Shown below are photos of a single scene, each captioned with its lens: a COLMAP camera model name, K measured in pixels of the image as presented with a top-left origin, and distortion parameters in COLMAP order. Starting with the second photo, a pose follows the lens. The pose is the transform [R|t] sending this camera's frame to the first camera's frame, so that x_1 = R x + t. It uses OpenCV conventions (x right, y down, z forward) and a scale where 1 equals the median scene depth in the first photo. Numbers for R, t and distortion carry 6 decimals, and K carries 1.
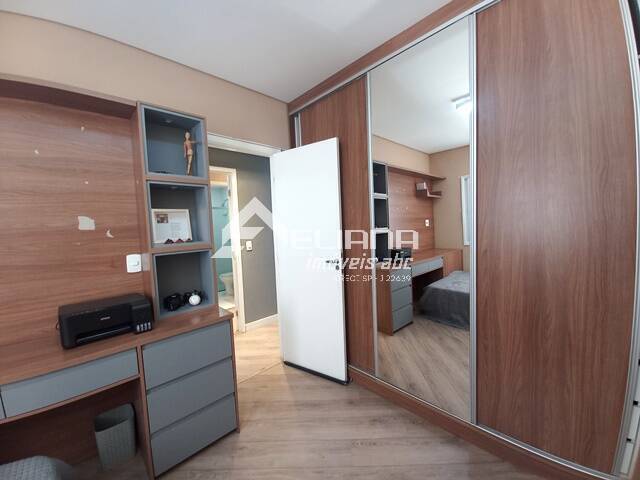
lens RADIAL K [[255.0, 0, 316.5], [0, 255.0, 239.5], [0, 0, 1]] dist [-0.010980, -0.000258]
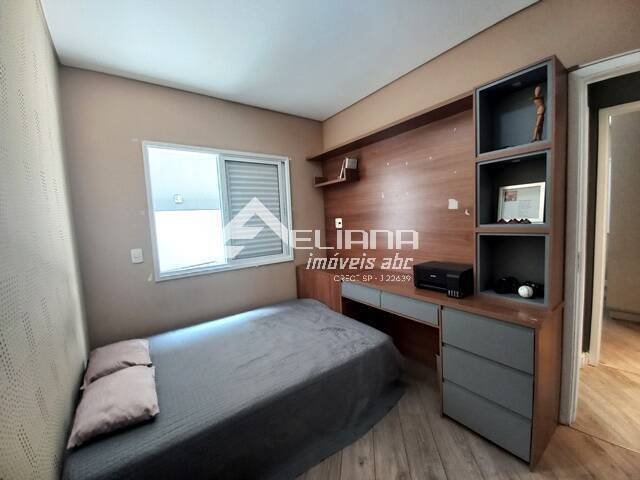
lens RADIAL K [[255.0, 0, 316.5], [0, 255.0, 239.5], [0, 0, 1]] dist [-0.010980, -0.000258]
pose [[-0.137836, 0.127719, -0.982186, 0.465480], [0.001541, 0.991678, 0.128737, -0.049762], [0.990454, 0.016231, -0.136886, 0.454447]]
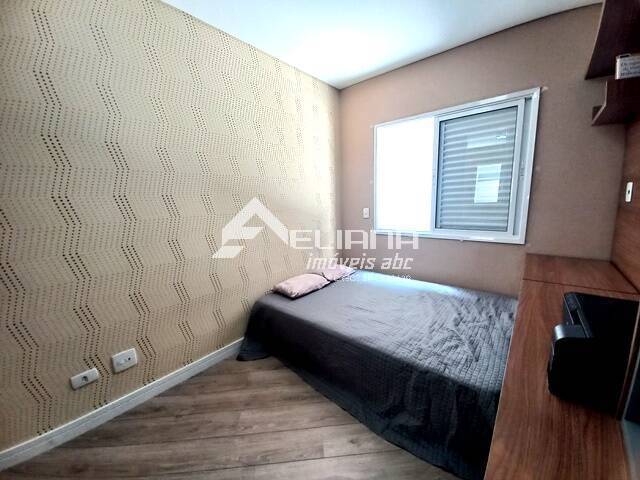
lens RADIAL K [[252.0, 0, 320.0], [0, 252.0, 240.0], [0, 0, 1]] dist [-0.000023, -0.000134]
pose [[-0.992044, 0.090031, -0.088000, -0.203060], [0.068562, 0.972602, 0.222134, -0.038106], [0.105588, 0.214334, -0.971037, 1.189710]]
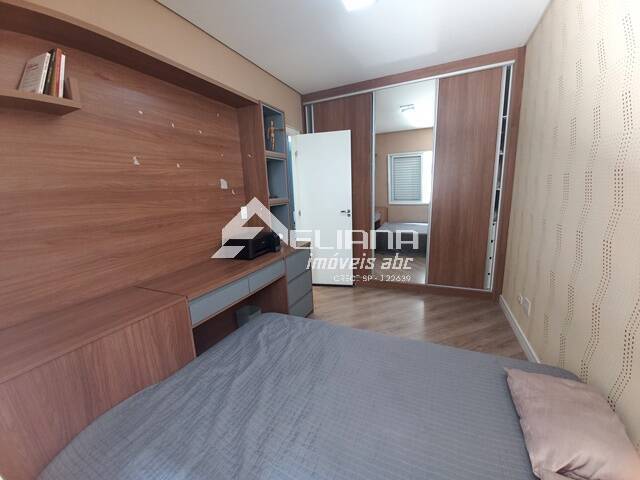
lens RADIAL K [[255.0, 0, 316.5], [0, 255.0, 239.5], [0, 0, 1]] dist [-0.010980, -0.000258]
pose [[0.929844, -0.068404, 0.361539, -0.906743], [0.025408, 0.992159, 0.122372, 0.080917], [-0.367075, -0.104601, 0.924292, -0.536347]]
